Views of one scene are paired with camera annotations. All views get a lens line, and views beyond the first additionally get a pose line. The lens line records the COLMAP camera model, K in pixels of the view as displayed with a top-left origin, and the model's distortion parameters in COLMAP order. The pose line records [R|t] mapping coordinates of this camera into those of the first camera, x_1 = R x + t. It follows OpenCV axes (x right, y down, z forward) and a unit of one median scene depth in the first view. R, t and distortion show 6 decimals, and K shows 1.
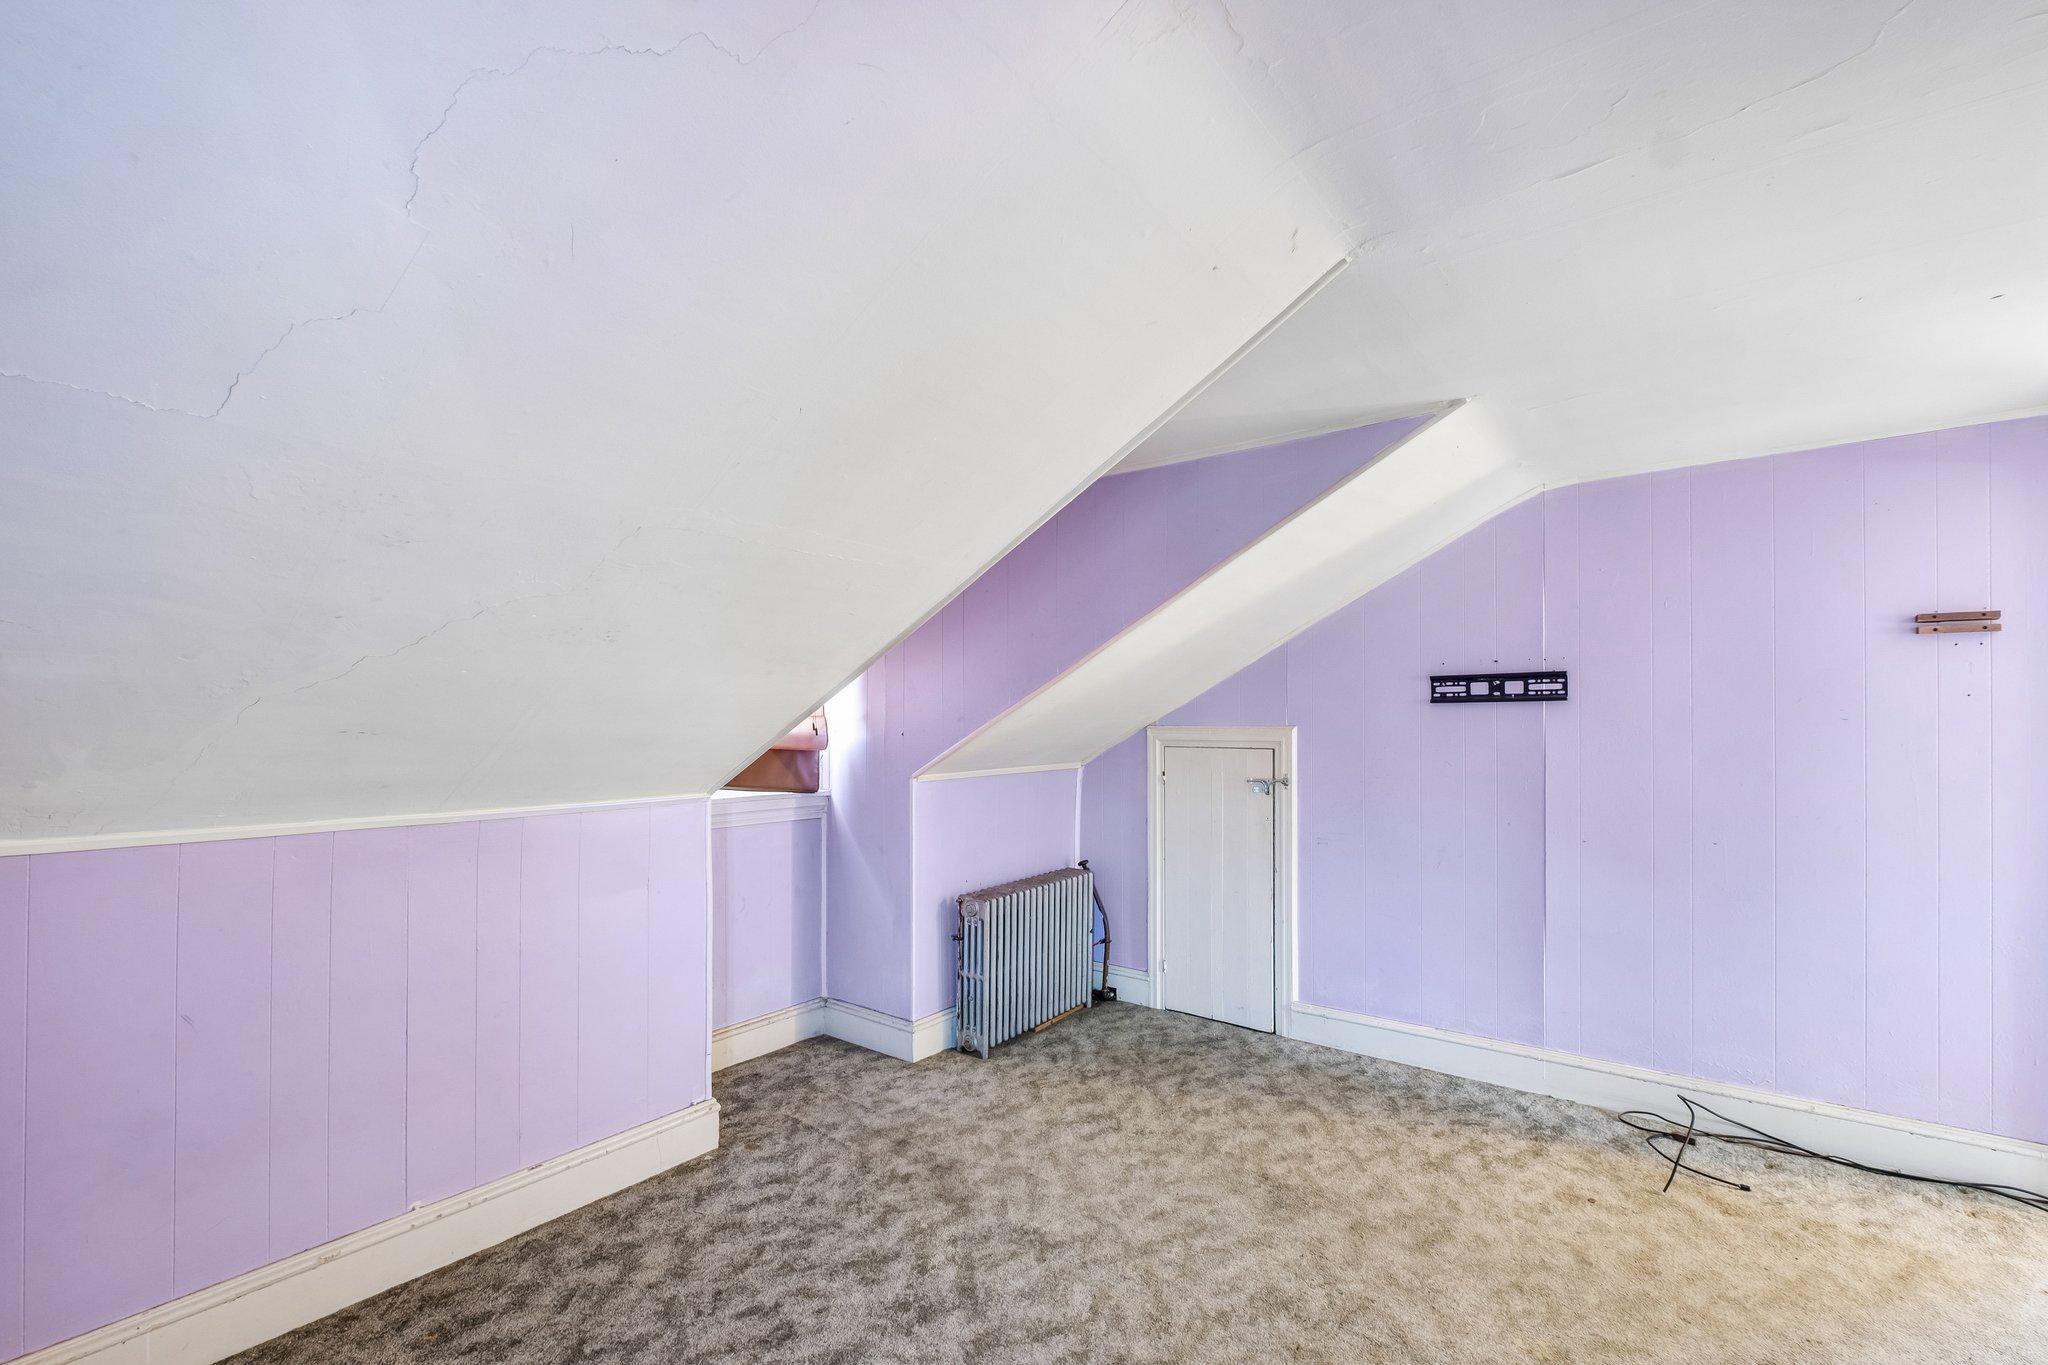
lens RADIAL K [[898.5, 0, 1010.0], [0, 898.5, 699.8], [0, 0, 1]] dist [0.001437, -0.001601]
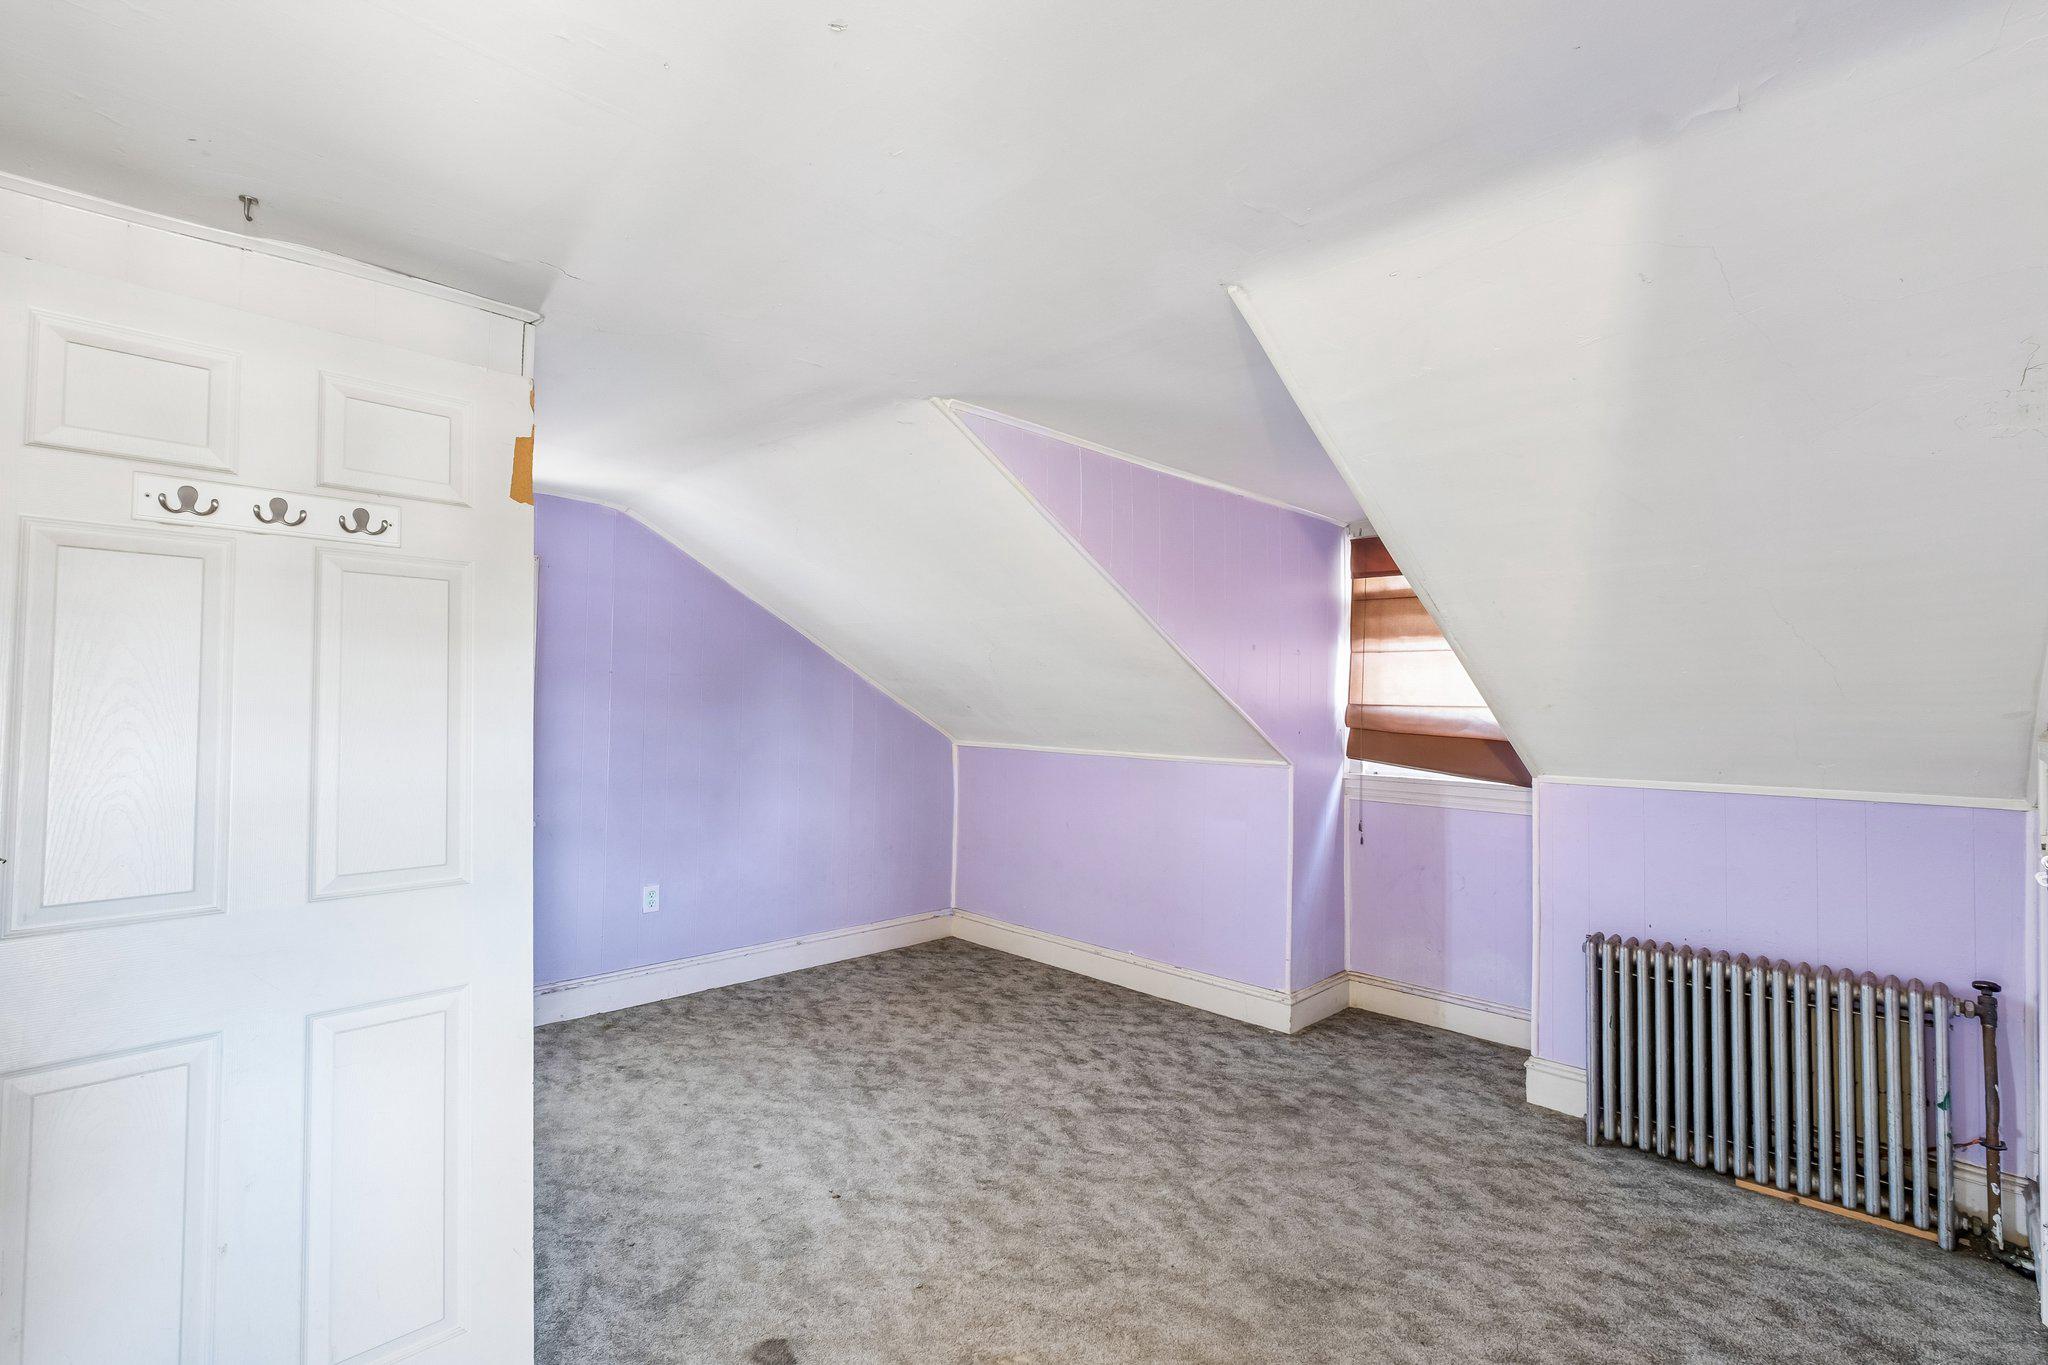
lens RADIAL K [[952.0, 0, 1012.9], [0, 952.0, 681.5], [0, 0, 1]] dist [-0.000521, 0.000045]
pose [[-0.136571, -0.027286, -0.990254, 1.152187], [0.007685, 0.999561, -0.028602, 0.024525], [0.990601, -0.011516, -0.136301, 0.827884]]
